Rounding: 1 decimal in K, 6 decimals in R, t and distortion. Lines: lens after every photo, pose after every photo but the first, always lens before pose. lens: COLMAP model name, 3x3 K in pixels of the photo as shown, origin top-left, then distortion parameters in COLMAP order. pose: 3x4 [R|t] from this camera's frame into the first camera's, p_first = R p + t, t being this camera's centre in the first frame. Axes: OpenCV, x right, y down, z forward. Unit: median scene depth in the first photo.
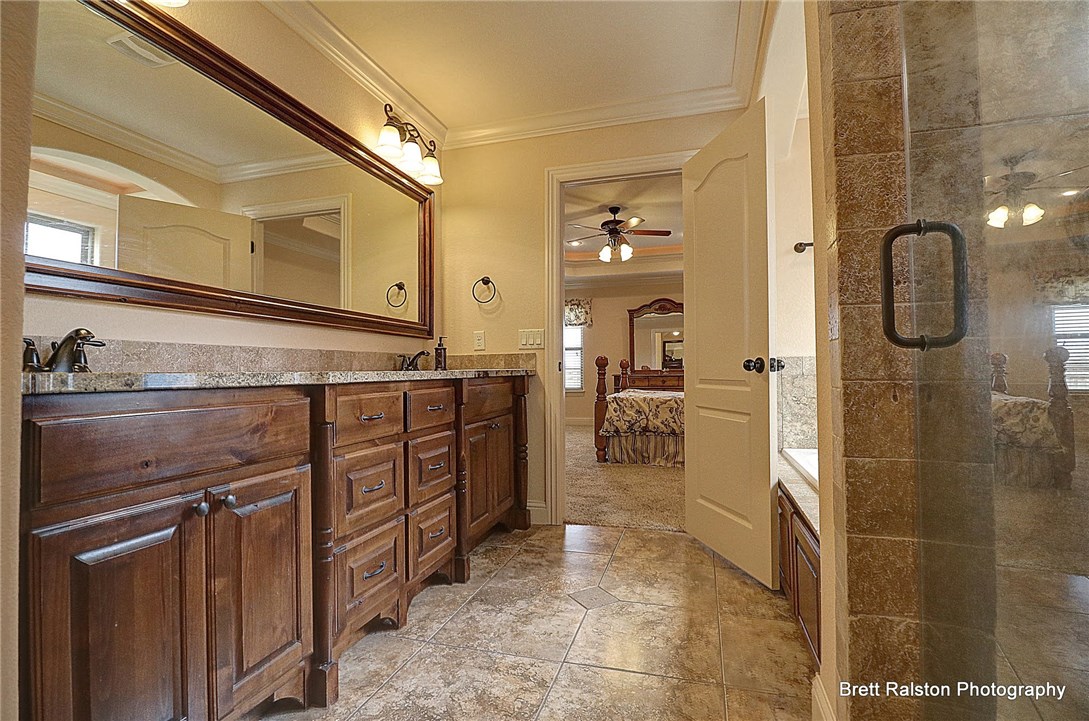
lens RADIAL K [[510.9, 0, 546.4], [0, 510.9, 356.3], [0, 0, 1]] dist [-0.003614, -0.000301]
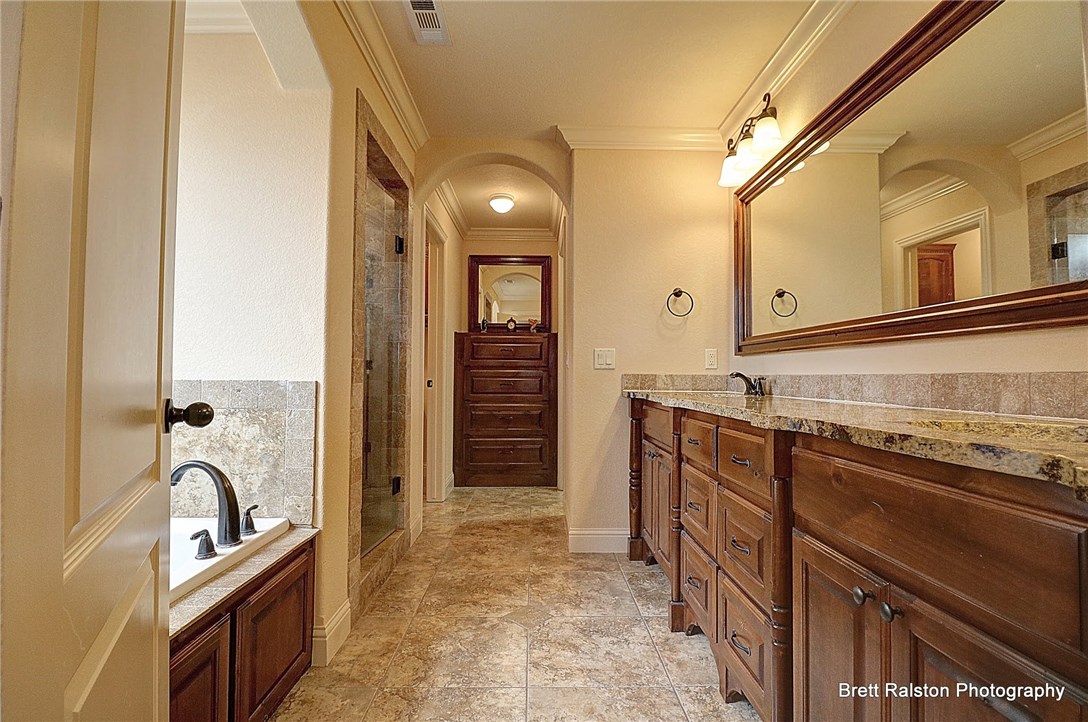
lens RADIAL K [[502.1, 0, 542.5], [0, 502.1, 365.8], [0, 0, 1]] dist [0.005411, 0.000498]
pose [[-0.952491, 0.007096, -0.304484, 0.310181], [0.021634, 0.998779, -0.044401, -0.005544], [0.303798, -0.048879, -0.951482, 2.026172]]
